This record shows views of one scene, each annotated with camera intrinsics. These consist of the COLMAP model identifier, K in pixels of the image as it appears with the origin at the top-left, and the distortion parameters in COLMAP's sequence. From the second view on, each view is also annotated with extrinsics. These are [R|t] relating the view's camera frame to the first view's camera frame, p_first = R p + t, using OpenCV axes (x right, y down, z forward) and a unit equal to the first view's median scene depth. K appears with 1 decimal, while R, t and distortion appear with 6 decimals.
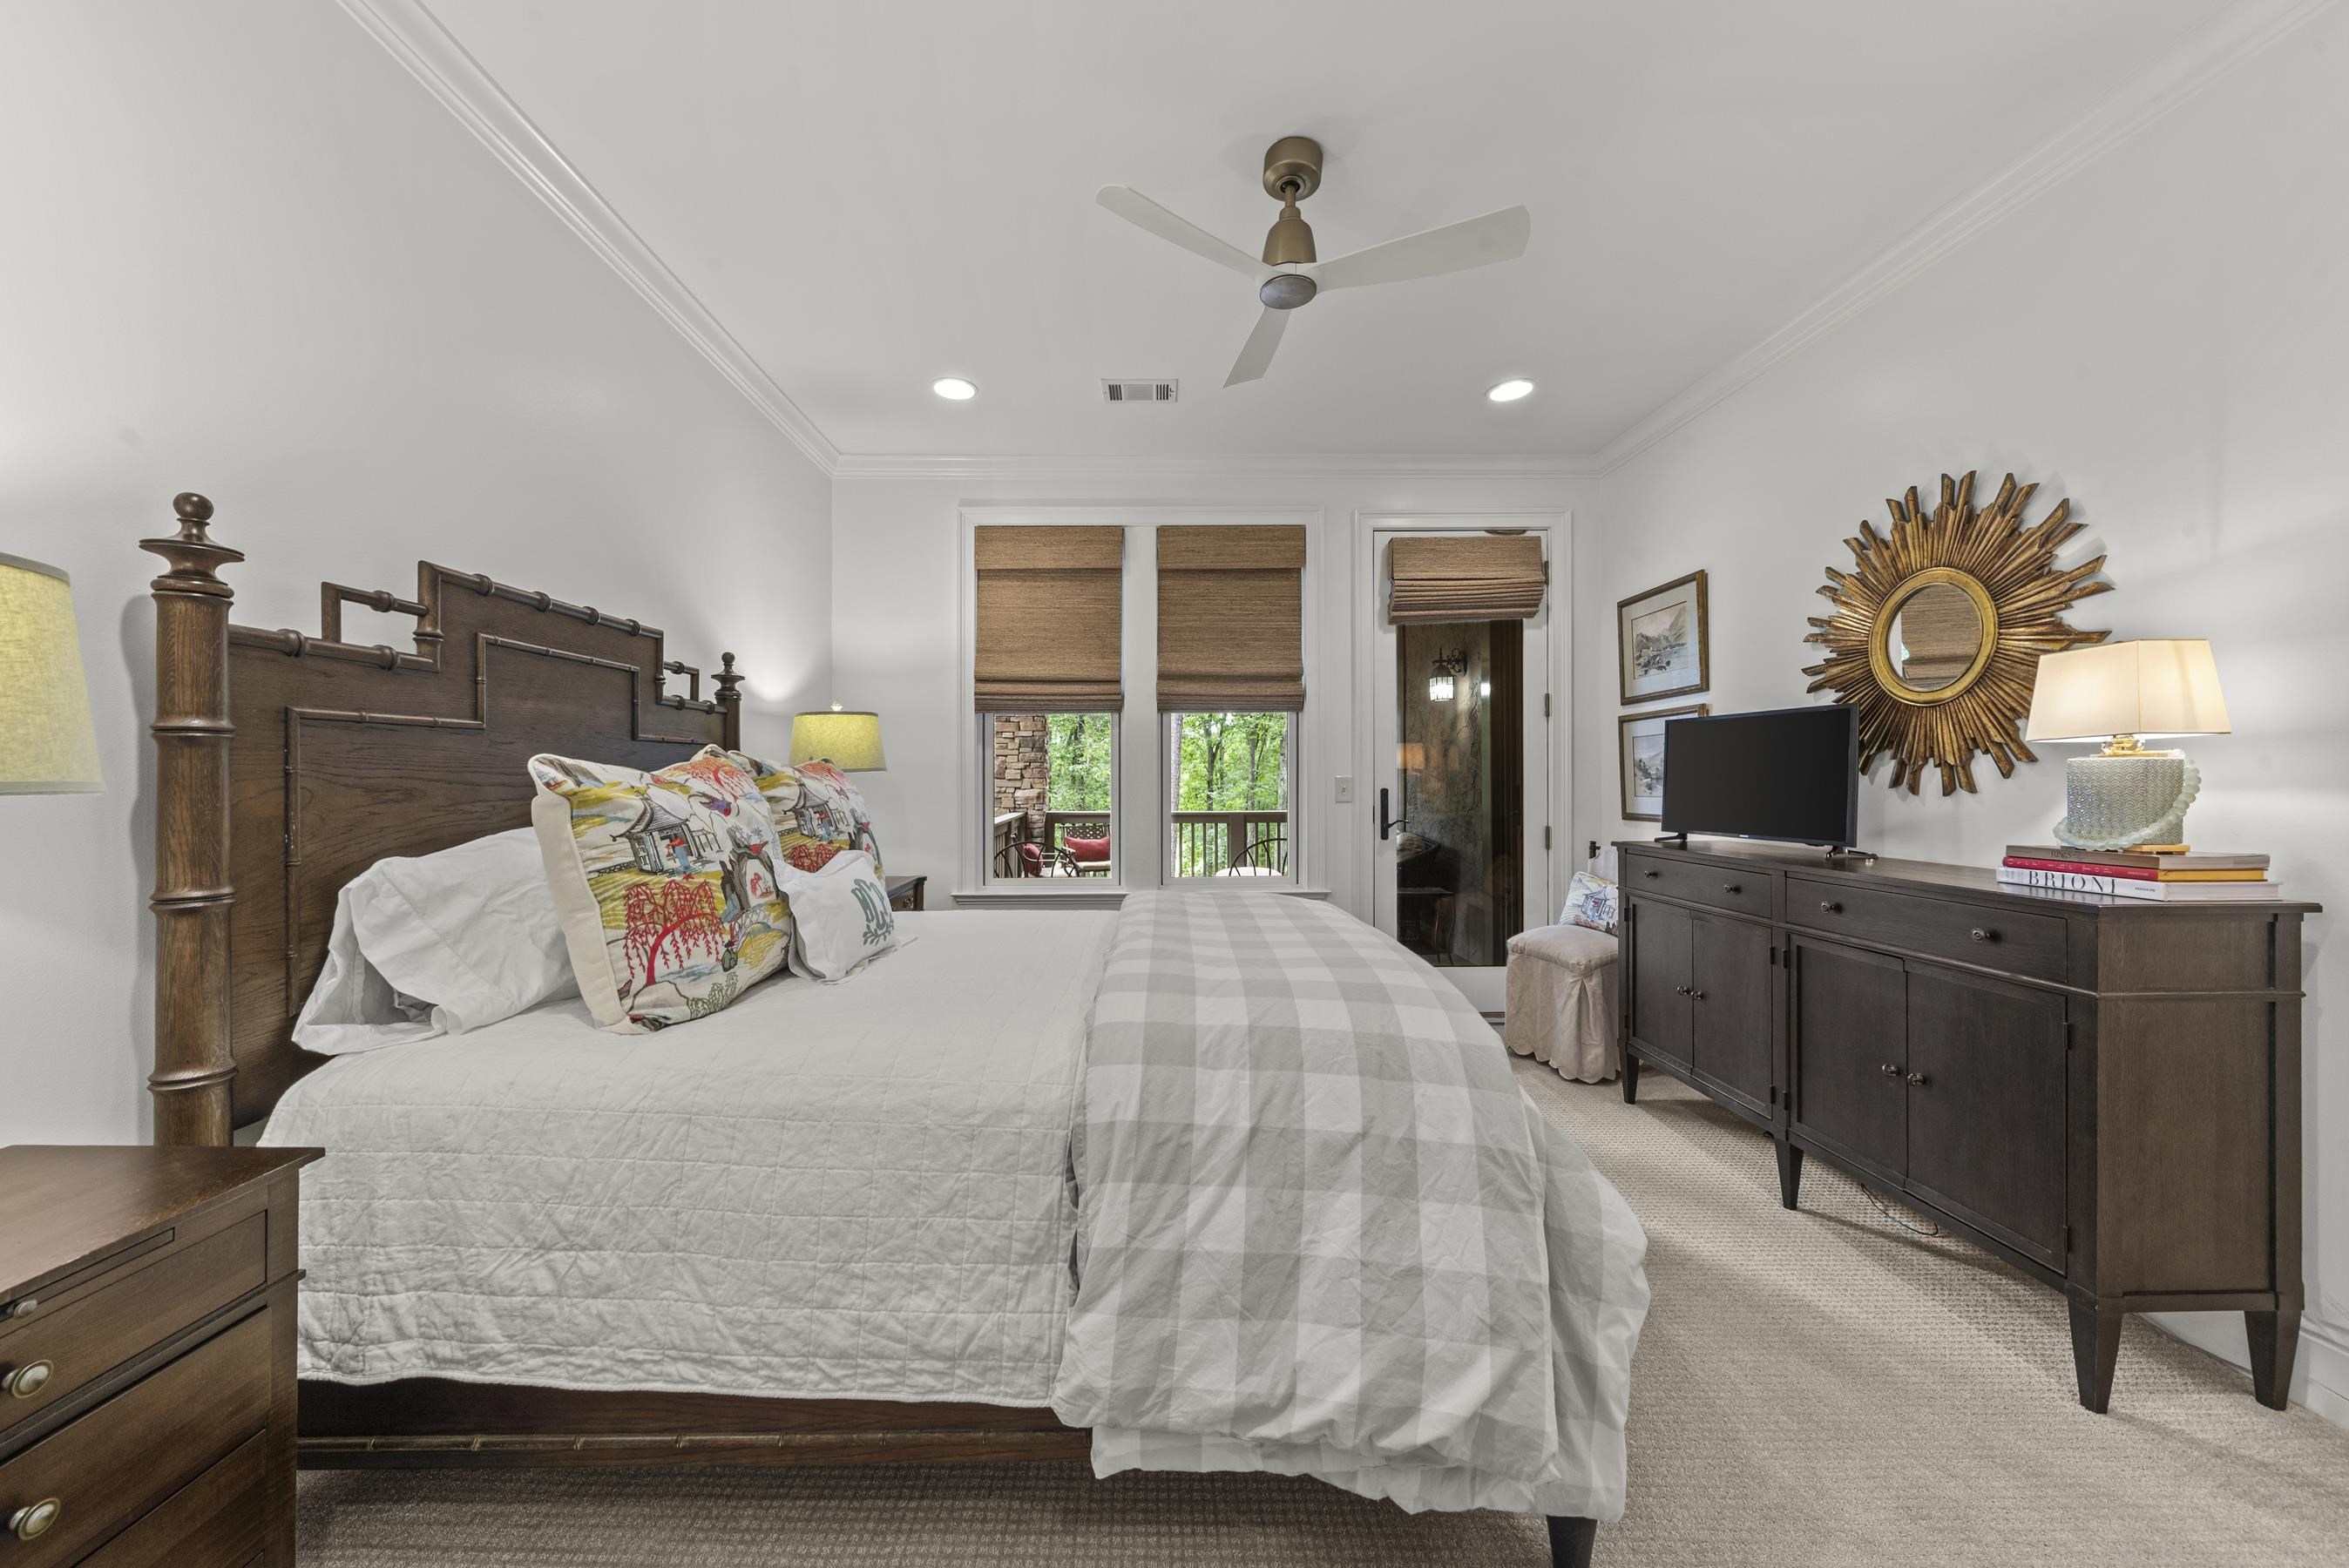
lens RADIAL K [[849.7, 0, 1169.3], [0, 849.7, 777.2], [0, 0, 1]] dist [-0.002402, -0.000133]
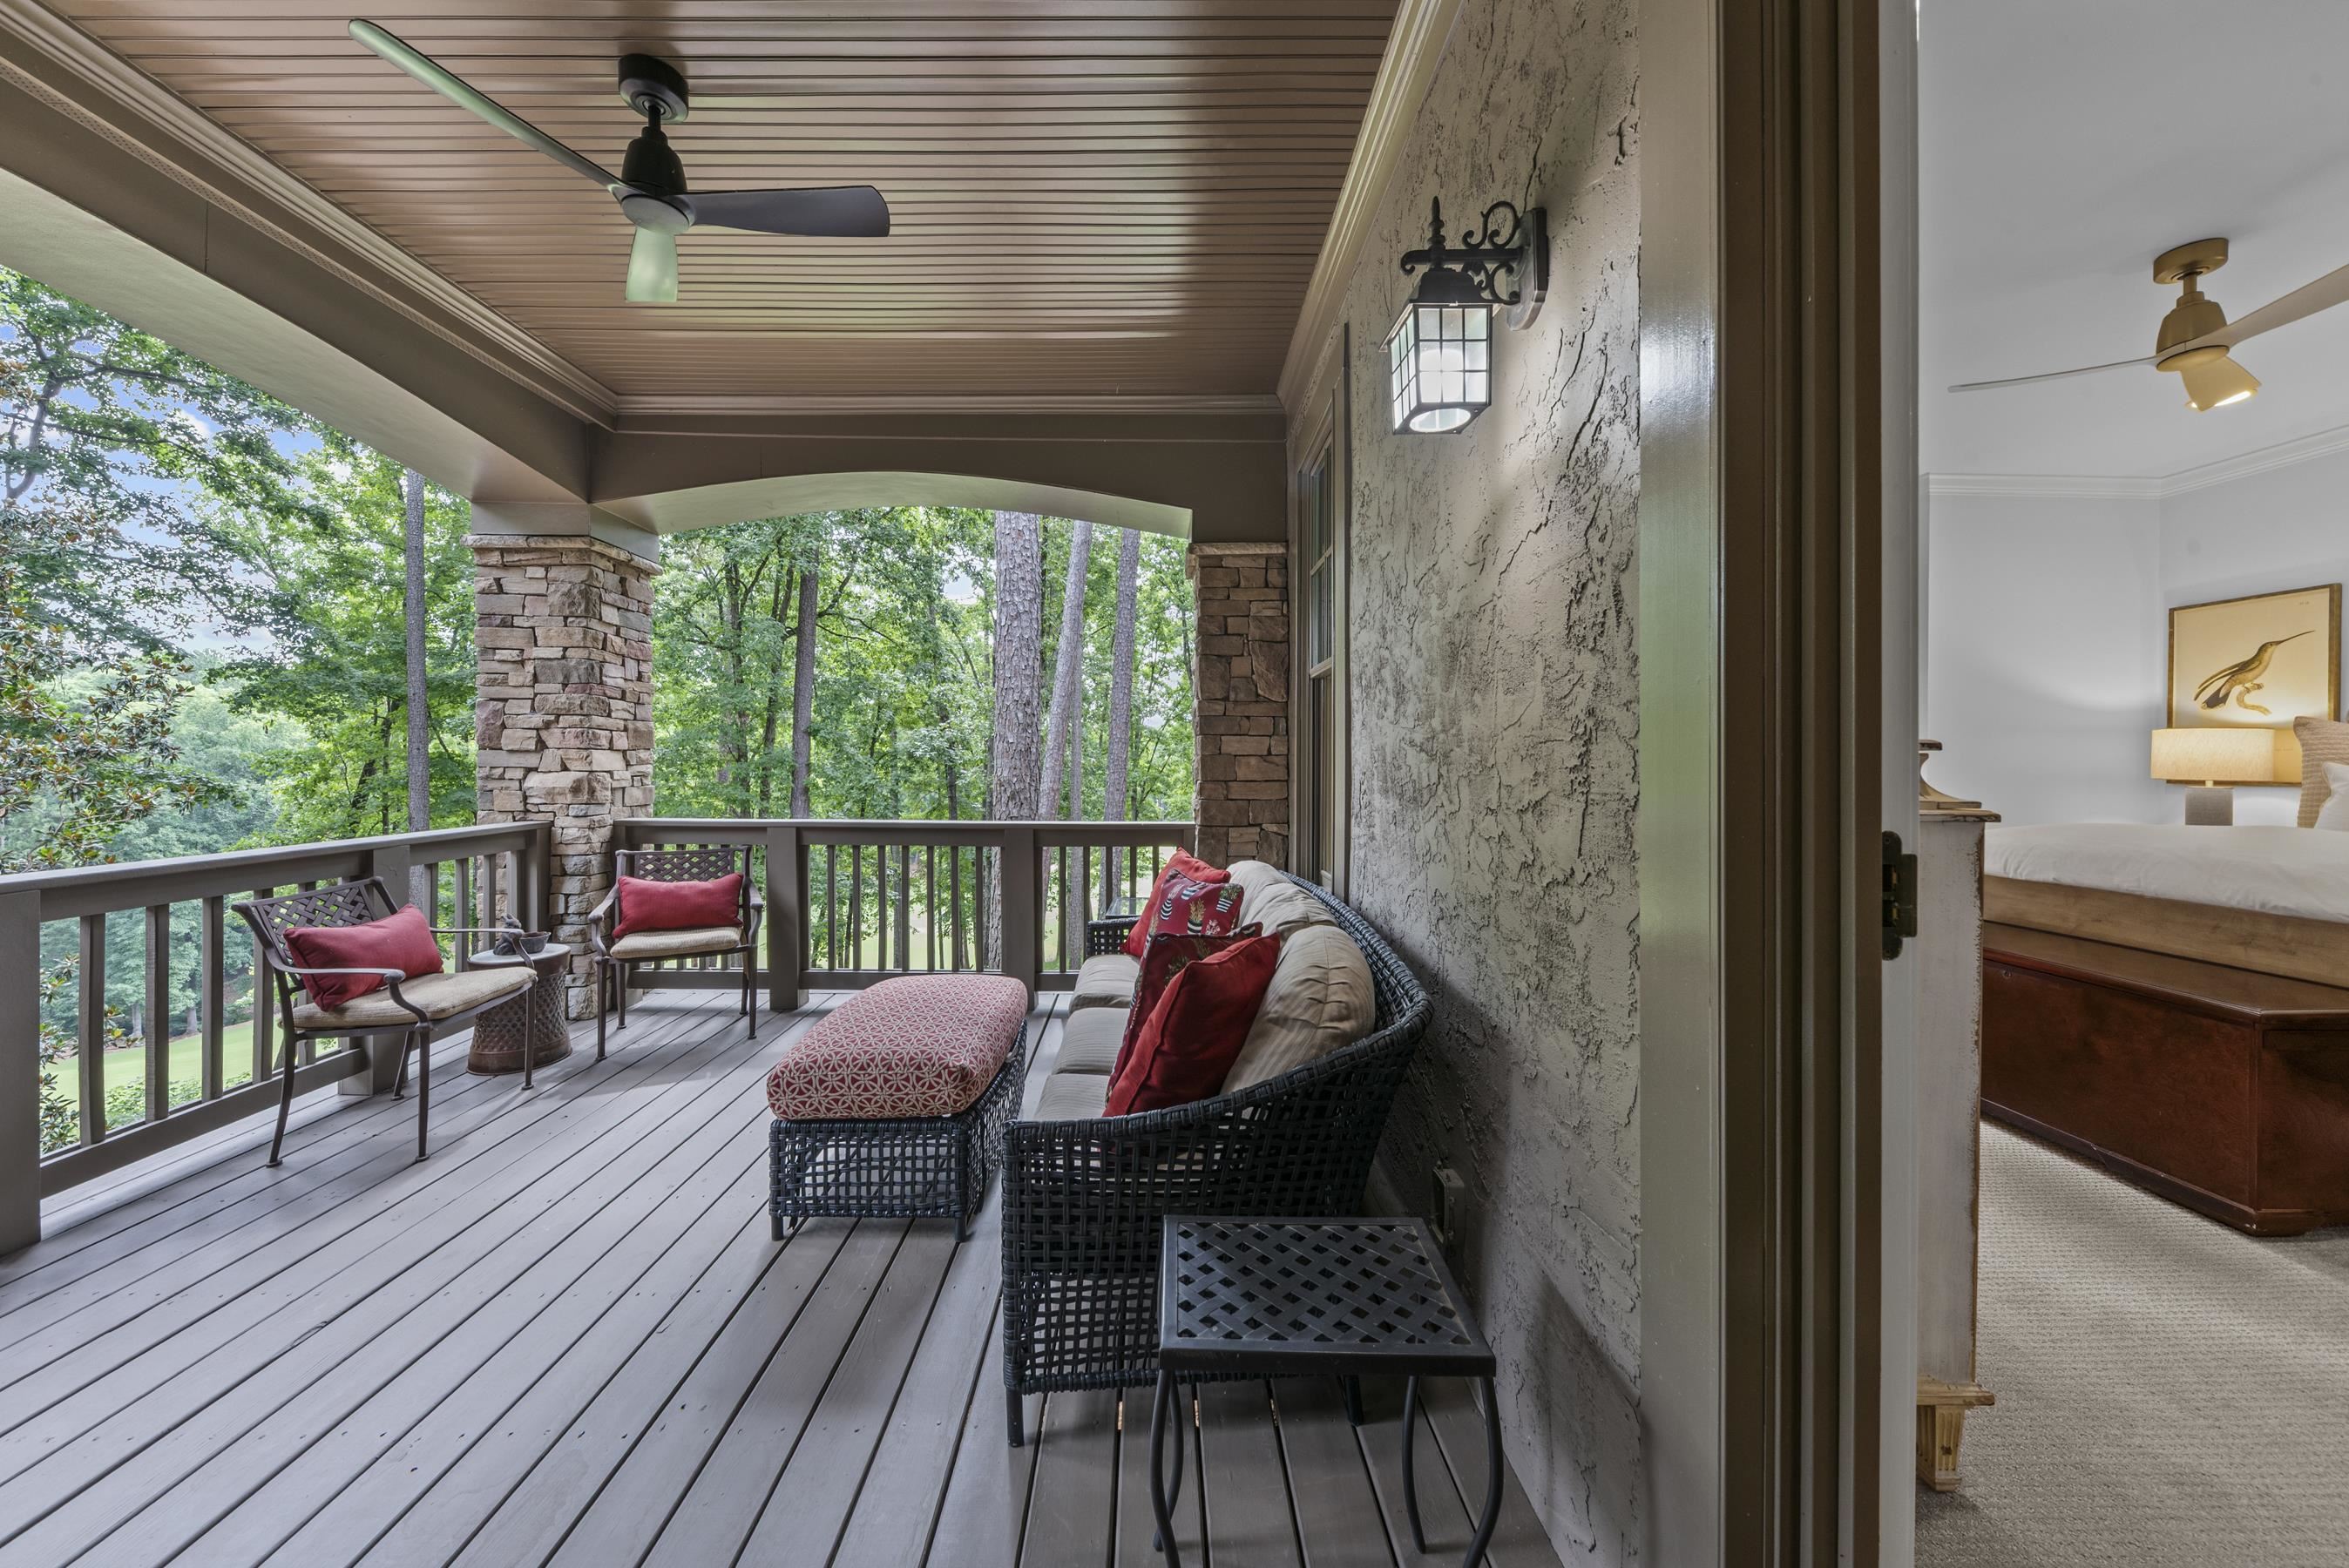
lens RADIAL K [[852.4, 0, 1168.3], [0, 852.4, 785.9], [0, 0, 1]] dist [-0.001885, -0.000504]
pose [[0.999891, 0.011692, -0.009039, 0.363467], [-0.011427, 0.999520, 0.028790, 0.009090], [0.009372, -0.028683, 0.999545, 1.109669]]
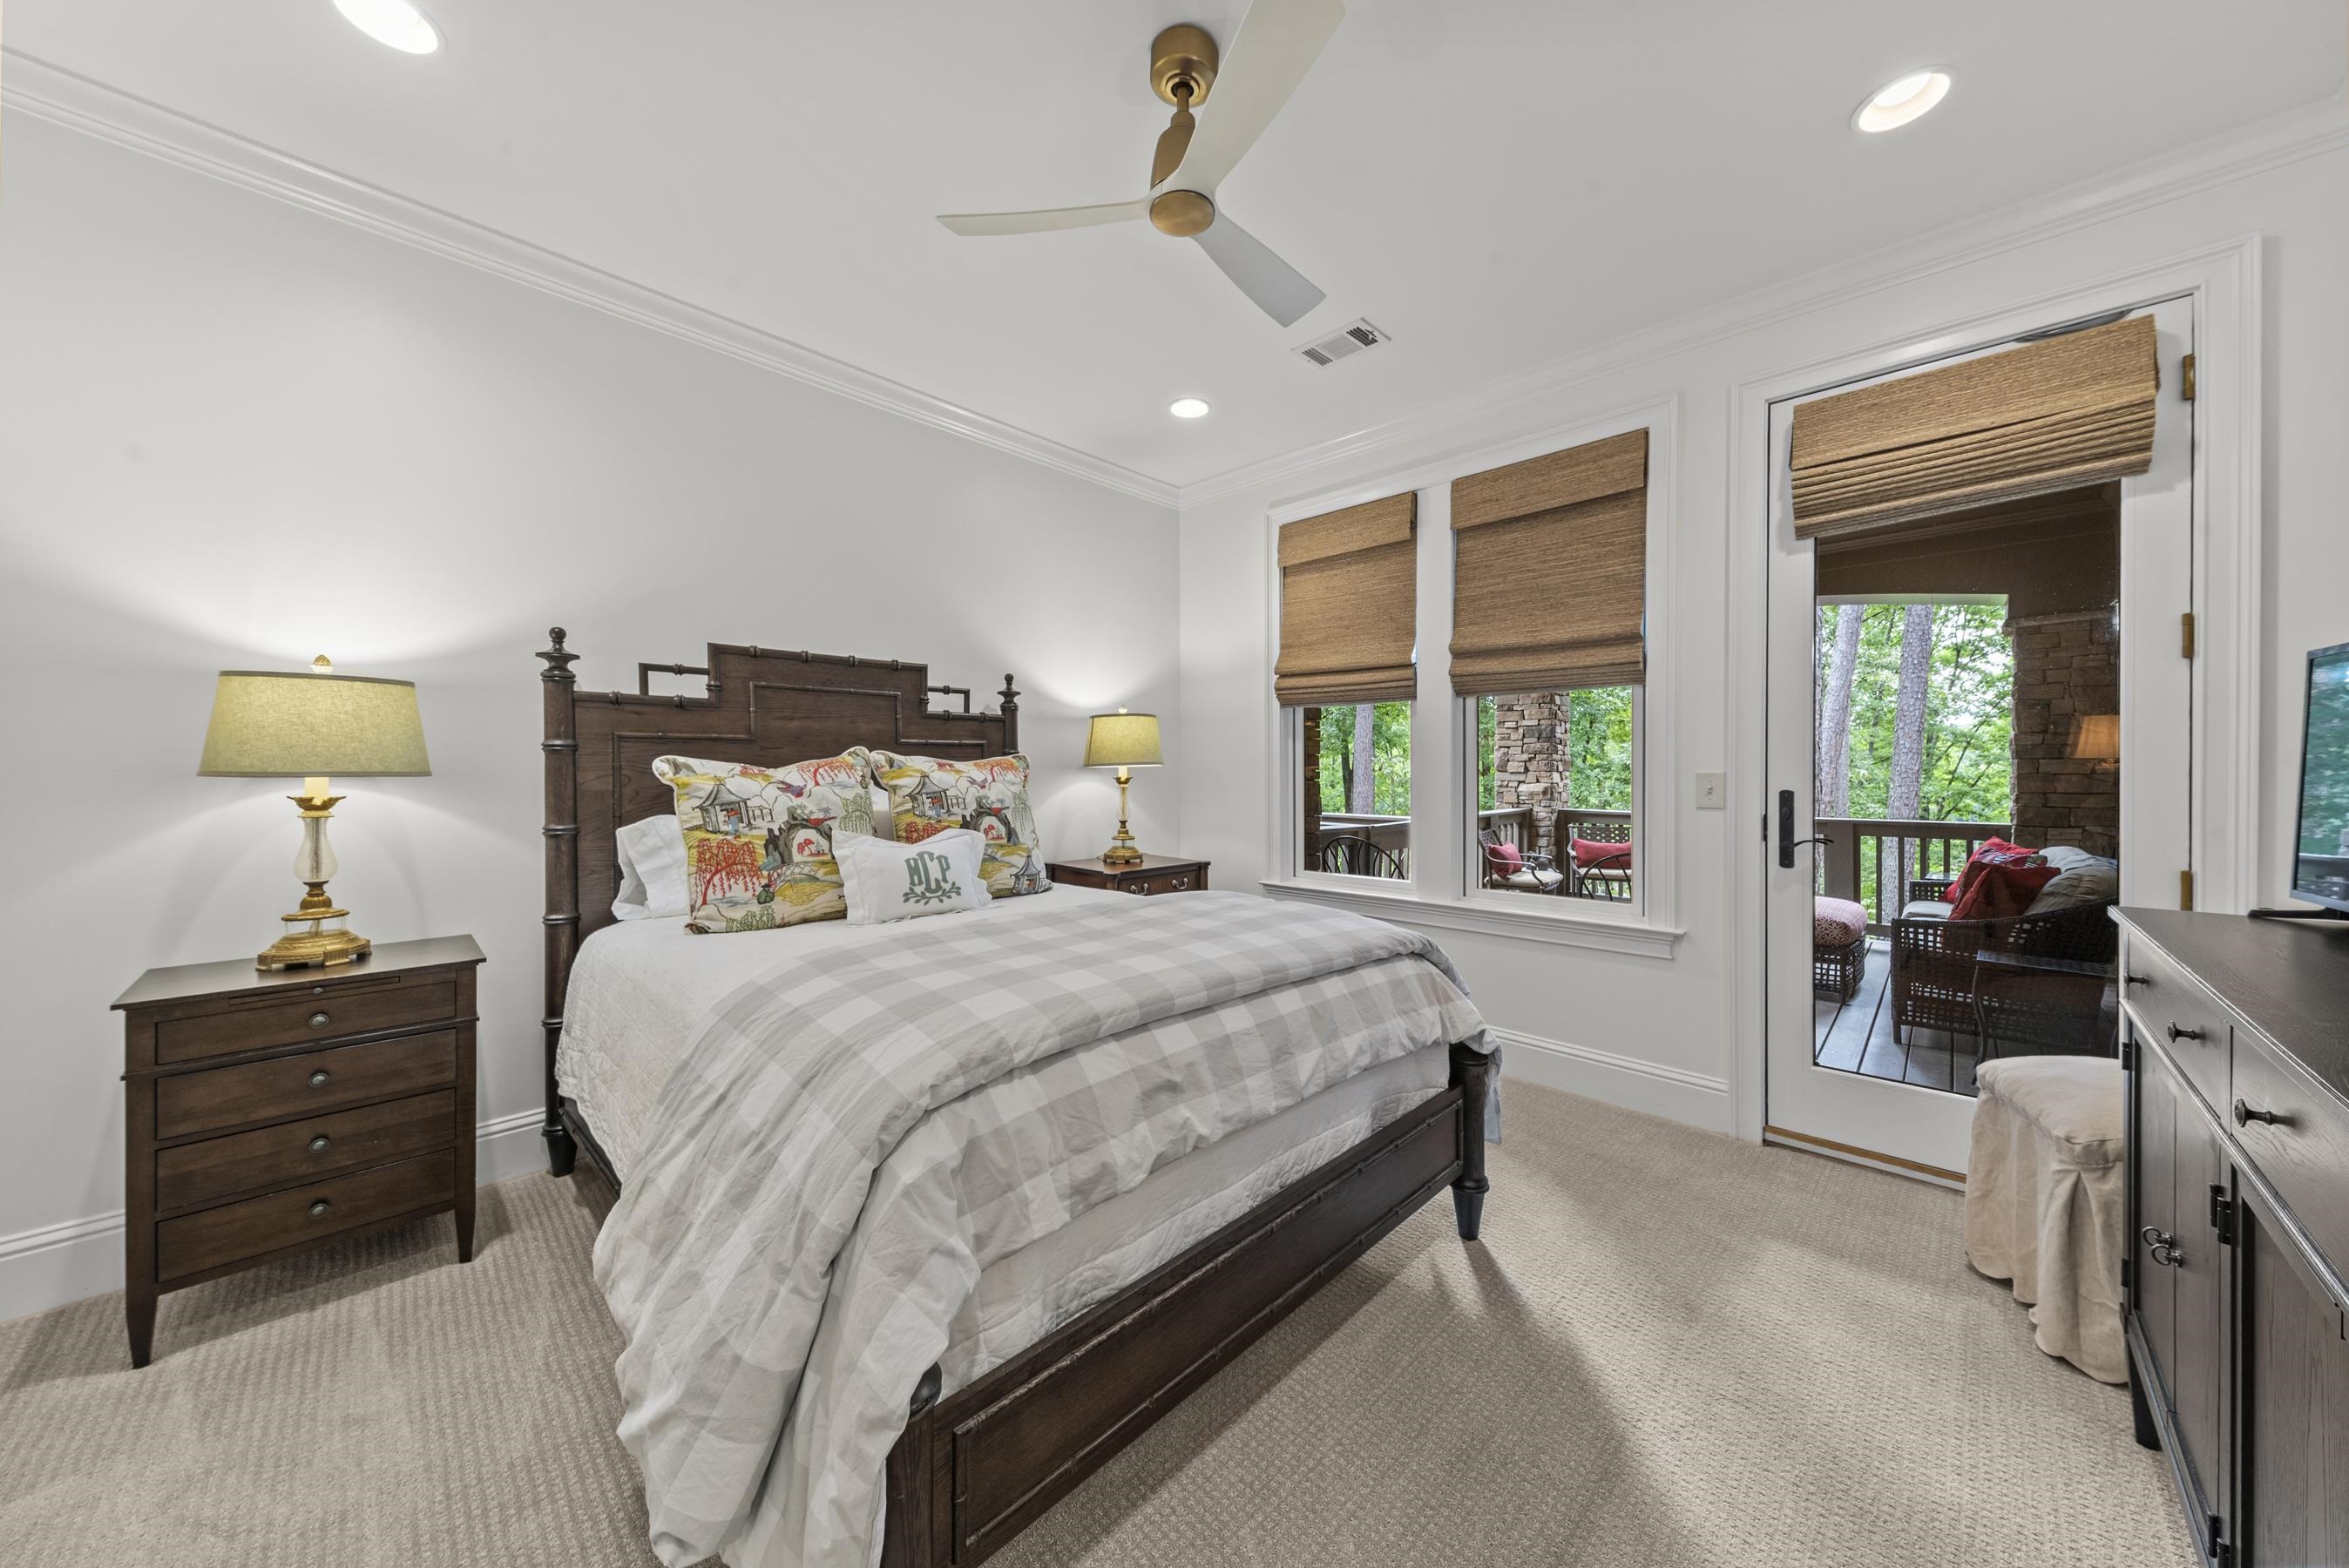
lens RADIAL K [[810.5, 0, 1154.3], [0, 810.5, 774.5], [0, 0, 1]] dist [0.002138, 0.000049]
pose [[0.691389, 0.009198, -0.722424, 0.377738], [-0.004129, 0.999953, 0.008780, -0.003113], [0.722471, -0.003087, 0.691395, 0.212842]]
